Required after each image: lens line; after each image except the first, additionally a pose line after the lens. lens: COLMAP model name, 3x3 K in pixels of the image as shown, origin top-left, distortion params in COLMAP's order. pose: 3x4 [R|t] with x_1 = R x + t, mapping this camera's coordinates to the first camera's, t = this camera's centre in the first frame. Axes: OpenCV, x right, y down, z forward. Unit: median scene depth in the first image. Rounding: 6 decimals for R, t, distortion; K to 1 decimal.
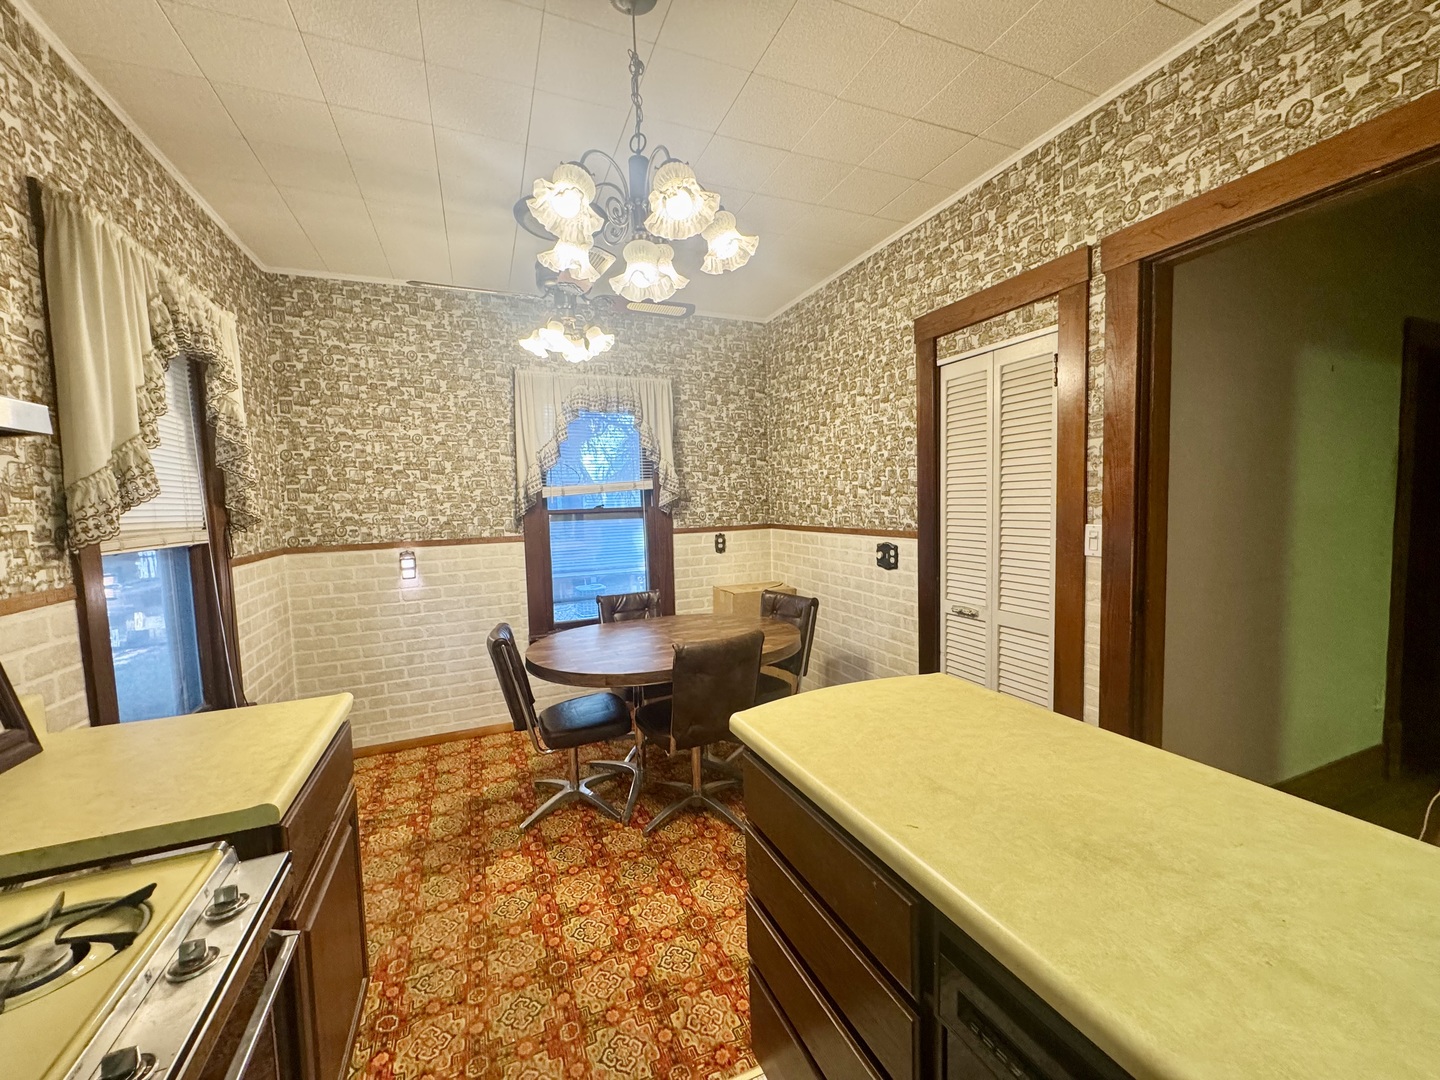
lens RADIAL K [[579.6, 0, 720.4], [0, 579.6, 541.2], [0, 0, 1]] dist [-0.005699, 0.000072]
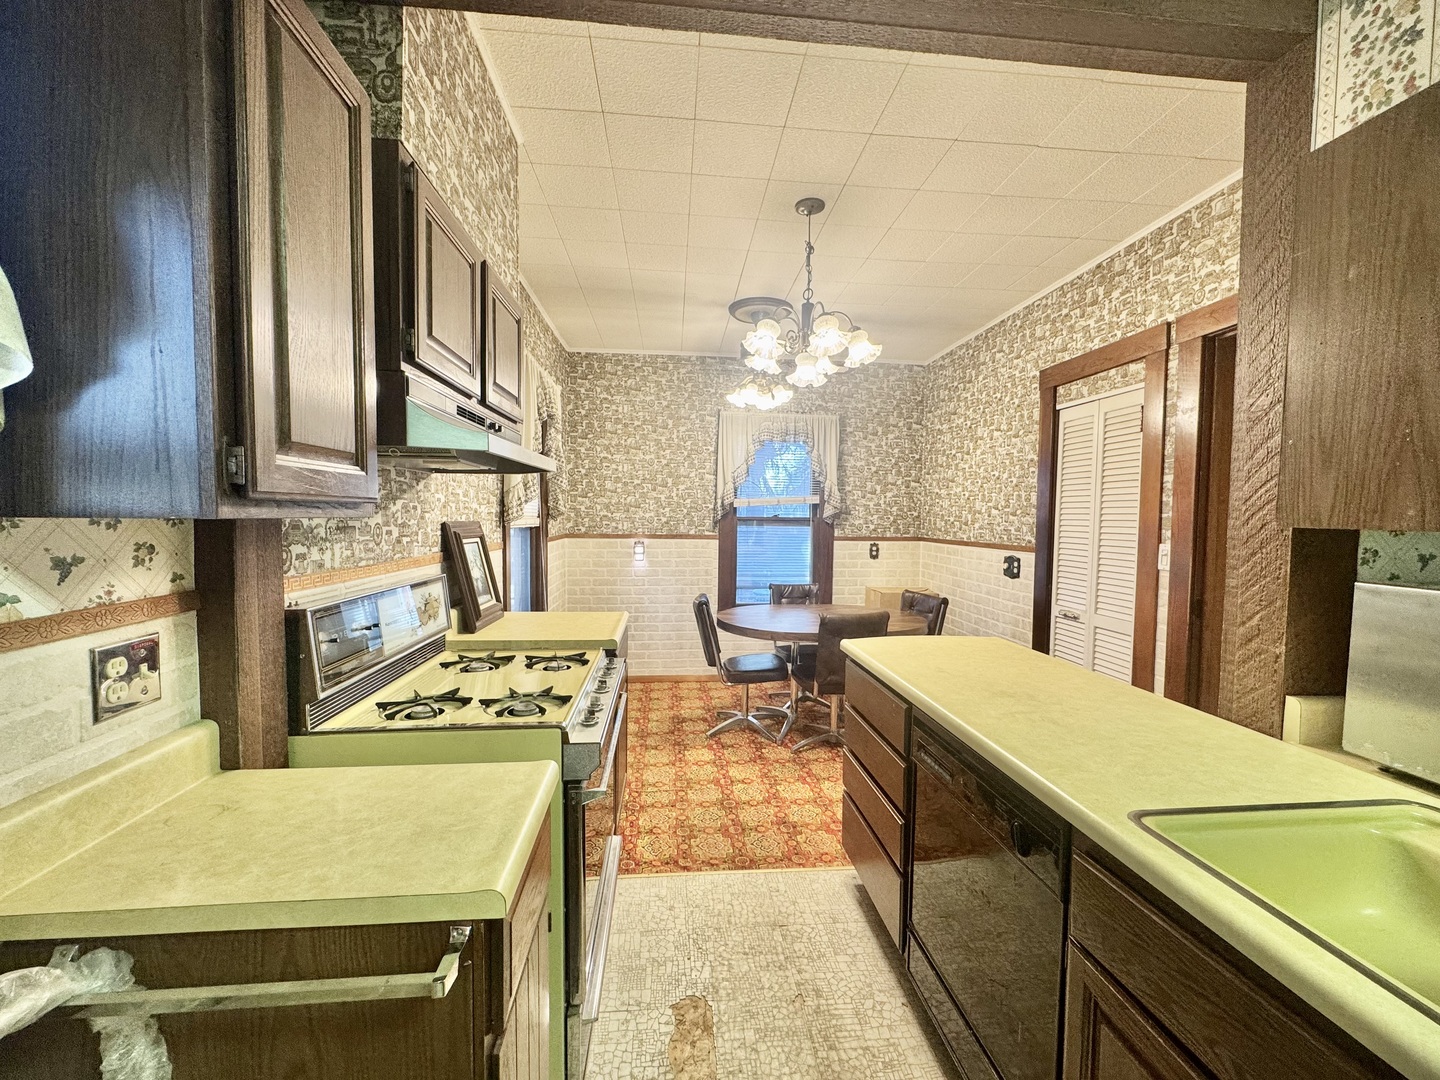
lens RADIAL K [[579.6, 0, 721.4], [0, 579.6, 542.0], [0, 0, 1]] dist [-0.005699, 0.000072]
pose [[0.952676, 0.055393, -0.298898, 0.084182], [-0.062161, 0.997979, -0.013174, 0.031080], [0.297564, 0.031130, 0.954194, -0.344591]]
